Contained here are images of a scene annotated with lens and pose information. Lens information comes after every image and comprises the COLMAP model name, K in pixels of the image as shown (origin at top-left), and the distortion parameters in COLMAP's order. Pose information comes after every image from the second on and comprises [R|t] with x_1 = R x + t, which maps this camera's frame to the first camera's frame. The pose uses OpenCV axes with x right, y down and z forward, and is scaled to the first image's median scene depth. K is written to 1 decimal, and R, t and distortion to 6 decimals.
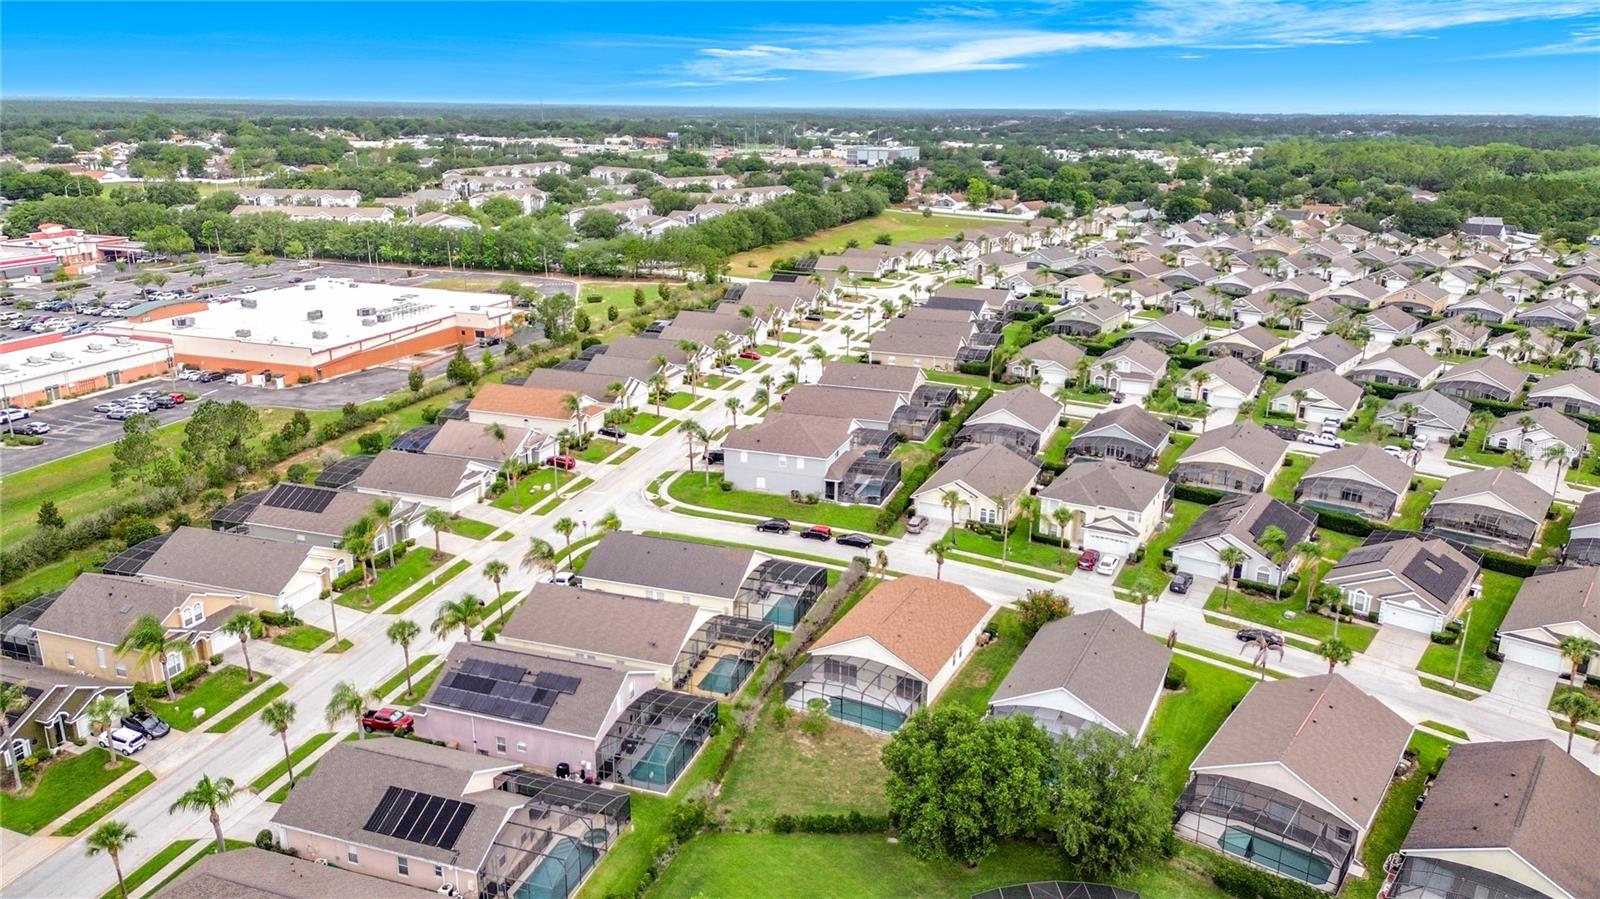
lens RADIAL K [[1128.6, 0, 797.1], [0, 1128.6, 456.5], [0, 0, 1]] dist [0.095905, -0.106678]
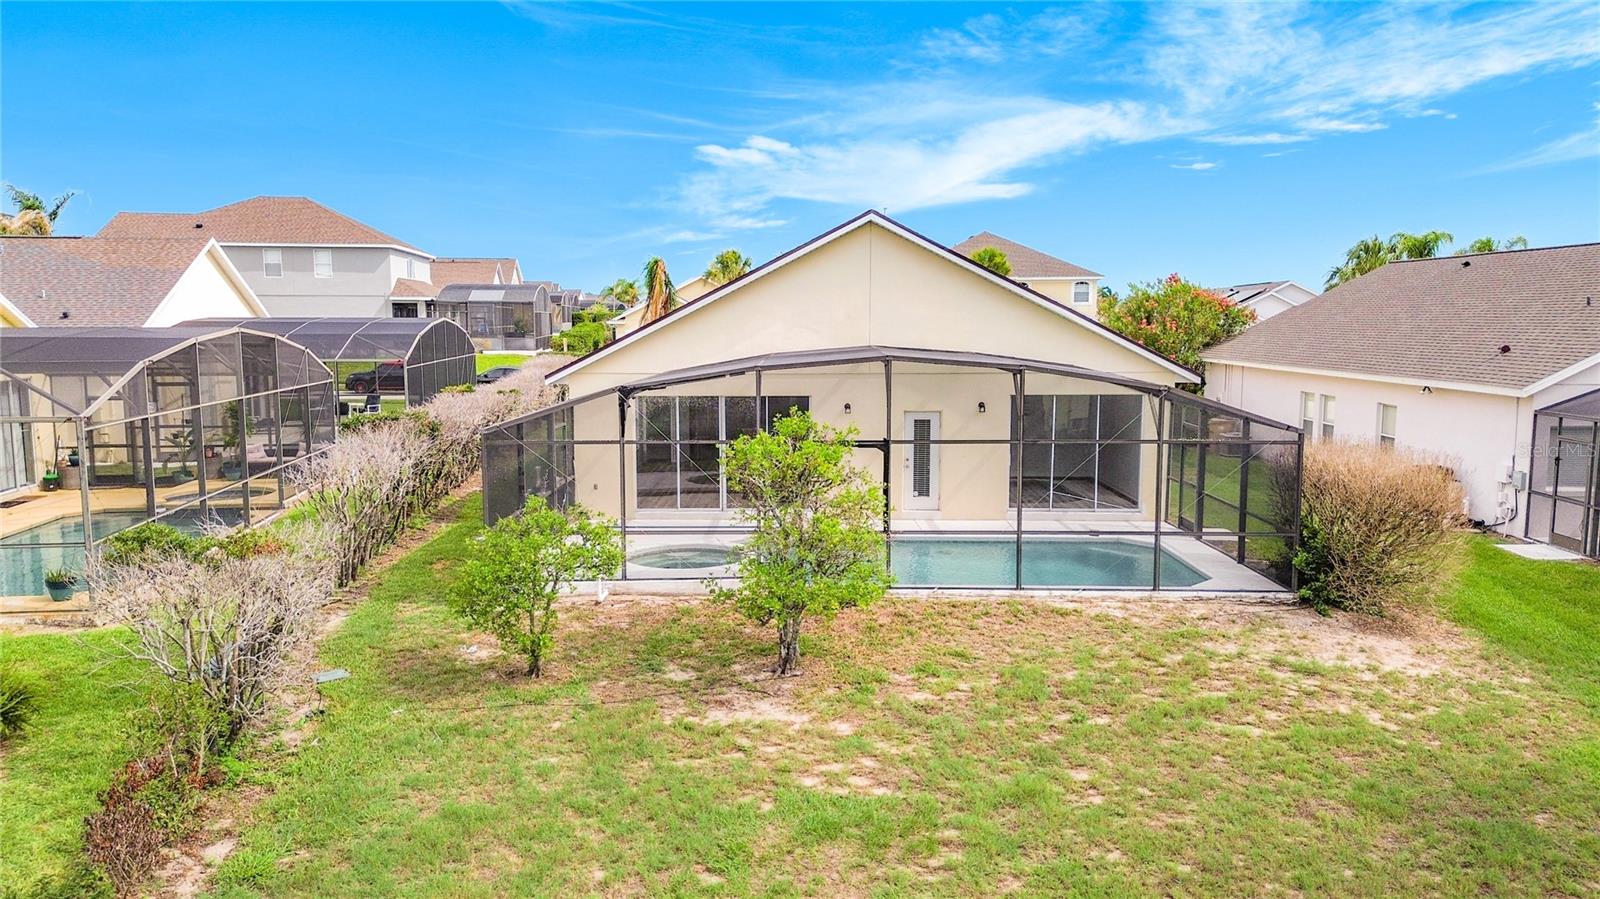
lens RADIAL K [[1128.6, 0, 797.1], [0, 1128.6, 456.5], [0, 0, 1]] dist [0.095905, -0.106678]
pose [[0.896878, -0.065501, 0.437400, -0.031121], [0.141777, 0.979361, -0.144051, 0.171693], [-0.418937, 0.191210, 0.887654, 0.623625]]
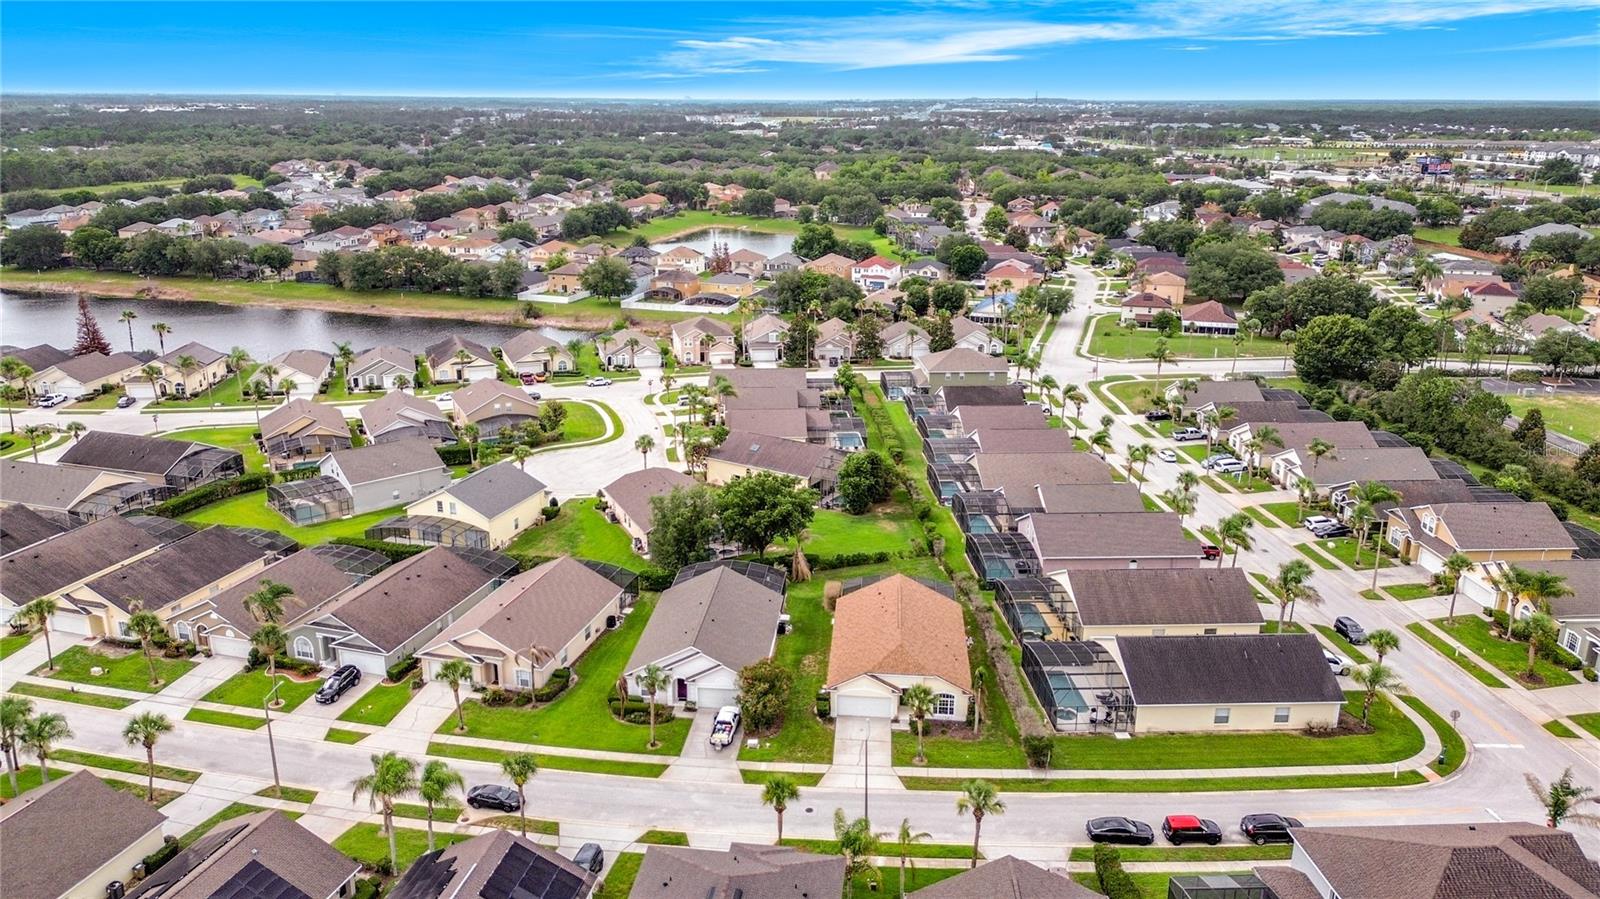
lens RADIAL K [[1128.6, 0, 797.1], [0, 1128.6, 456.5], [0, 0, 1]] dist [0.095905, -0.106678]
pose [[-0.926553, 0.099886, -0.362660, 0.403115], [-0.125736, 0.826407, 0.548855, -0.390806], [0.354528, 0.554142, -0.753151, 1.291009]]
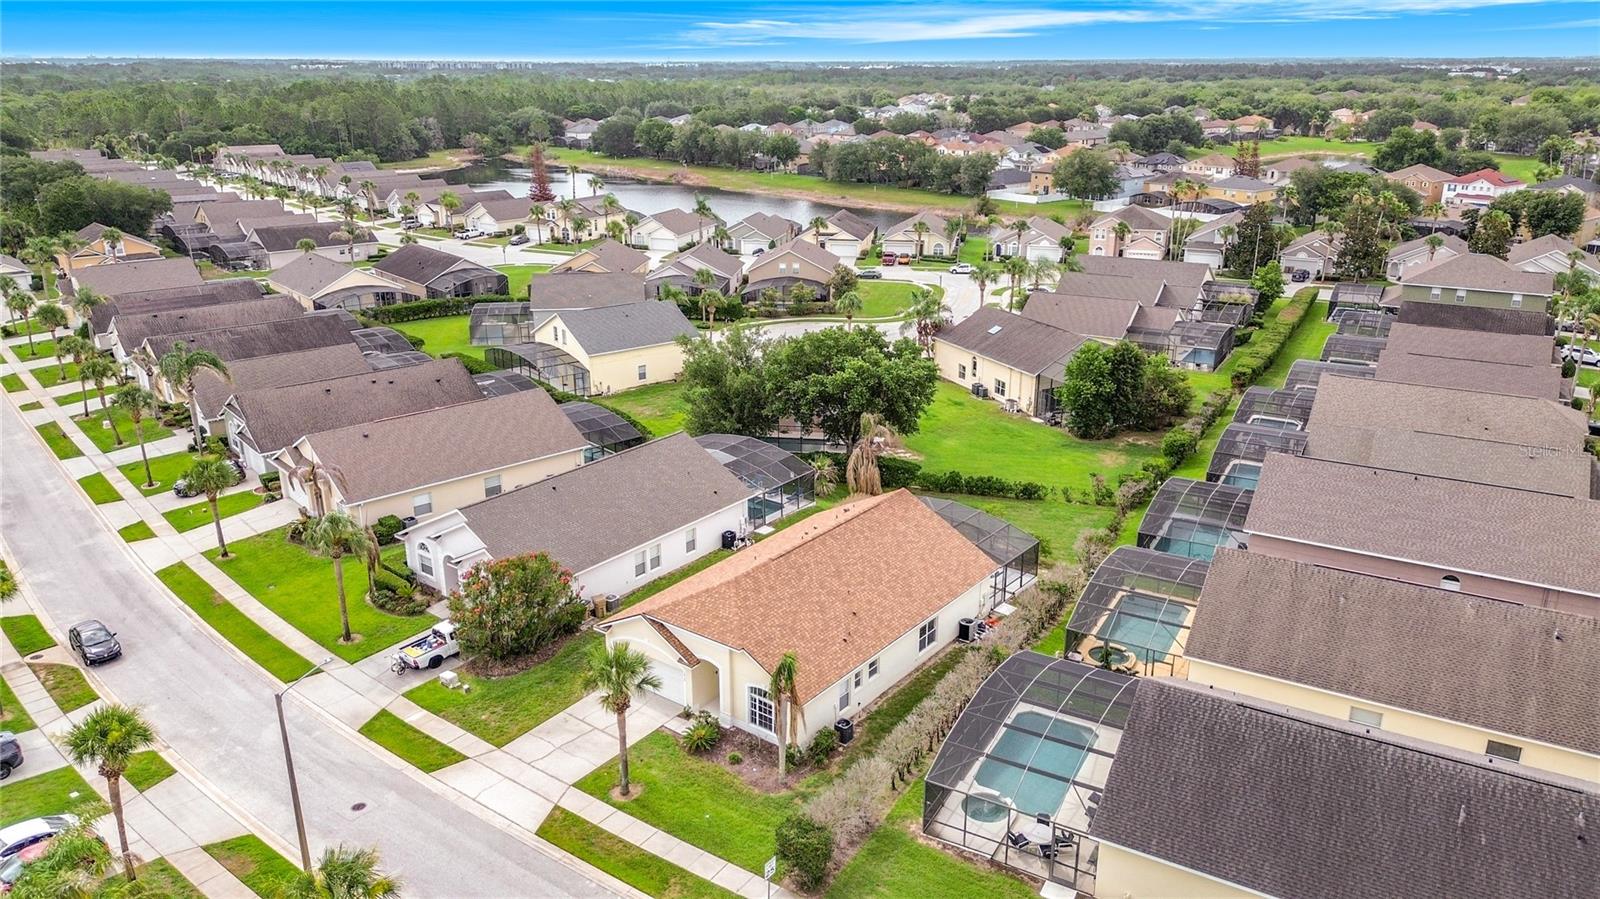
lens RADIAL K [[1128.6, 0, 797.1], [0, 1128.6, 456.5], [0, 0, 1]] dist [0.095905, -0.106678]
pose [[-0.982280, -0.069995, 0.173856, 0.010203], [0.047630, 0.803951, 0.592785, -0.170264], [-0.181264, 0.590562, -0.786372, 1.114948]]
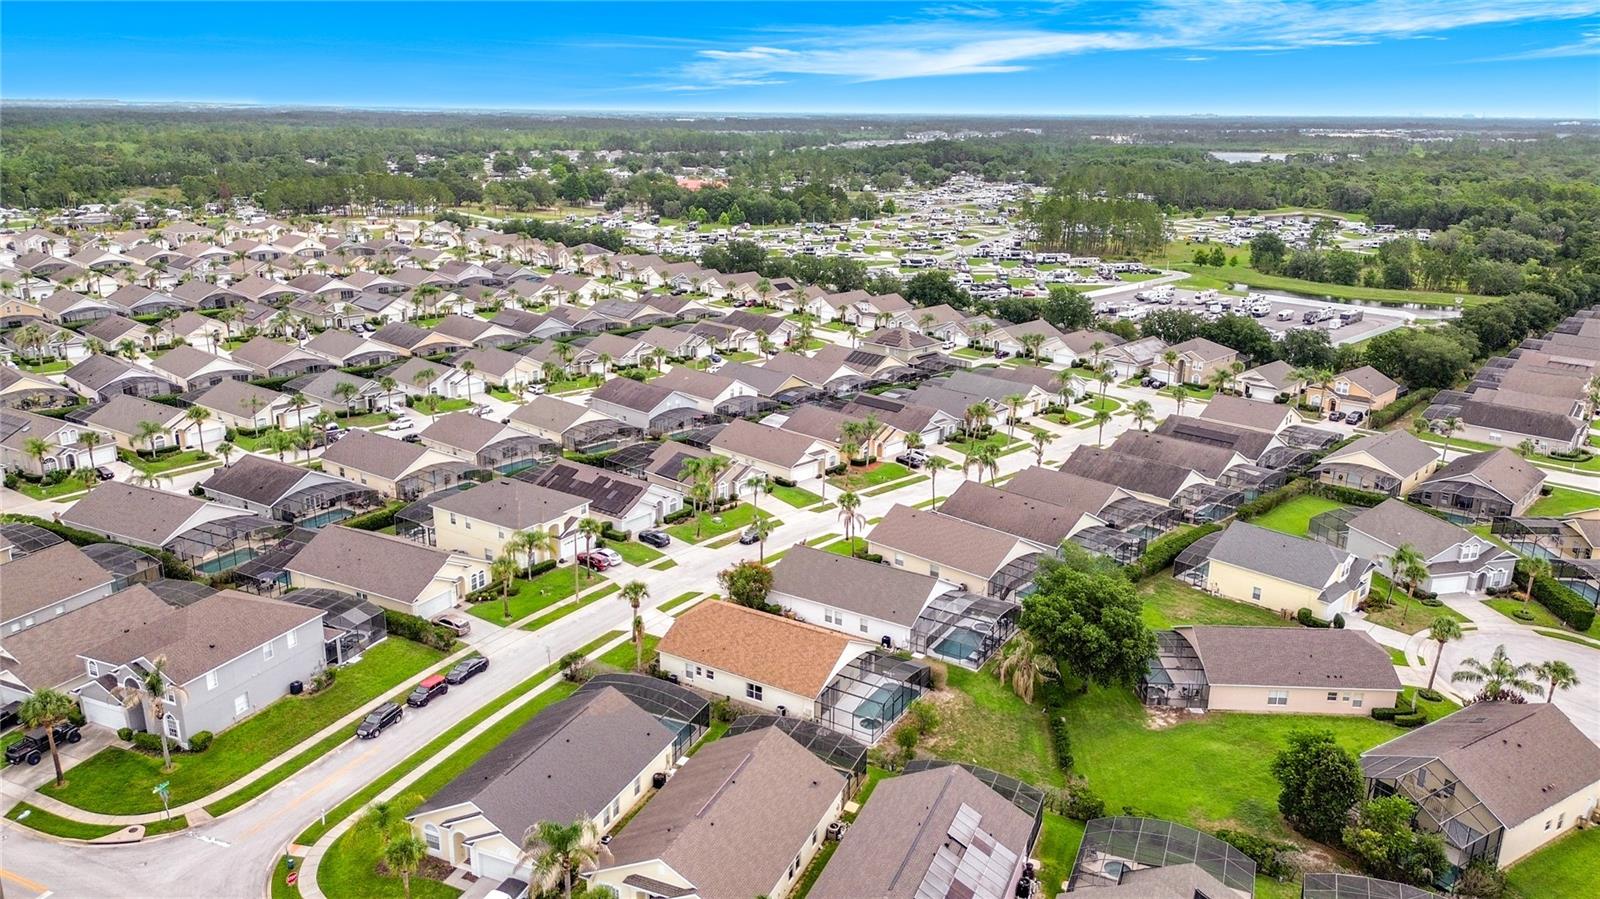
lens RADIAL K [[1134.9, 0, 798.2], [0, 1134.9, 434.6], [0, 0, 1]] dist [0.107821, -0.133064]
pose [[0.079007, -0.282624, 0.955972, -0.639032], [0.287899, 0.924575, 0.249548, -0.205398], [-0.954396, 0.255508, 0.154415, 0.630443]]
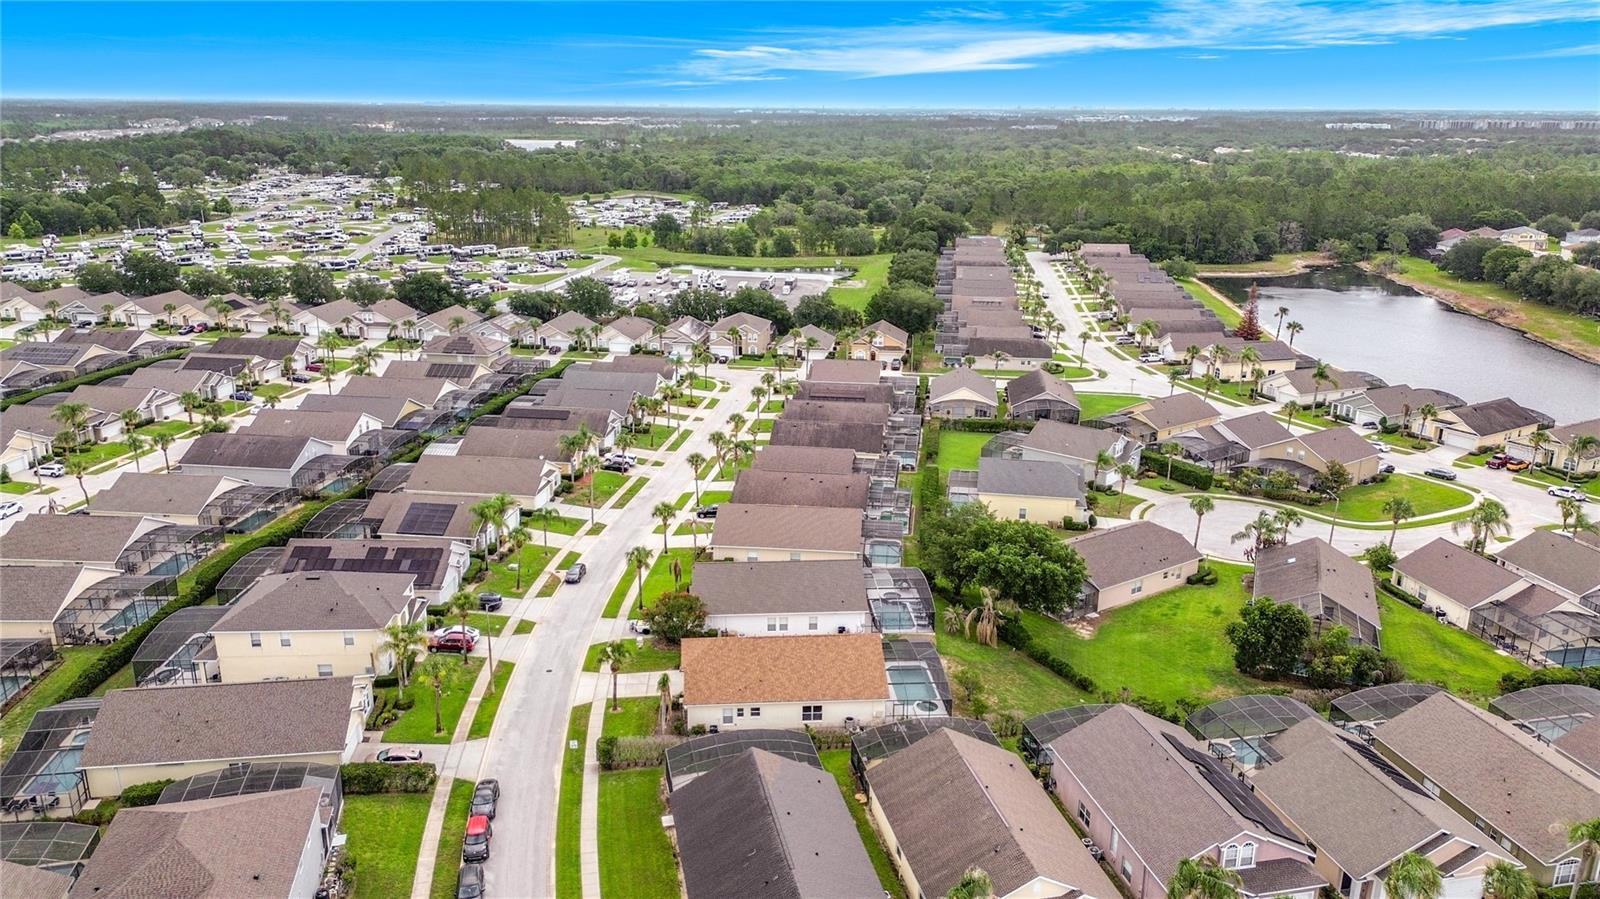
lens RADIAL K [[1128.6, 0, 797.1], [0, 1128.6, 456.5], [0, 0, 1]] dist [0.095905, -0.106678]
pose [[-0.520159, -0.267109, 0.811226, -0.499413], [0.242800, 0.864398, 0.440301, -0.324423], [-0.818830, 0.425992, -0.384771, 1.031341]]
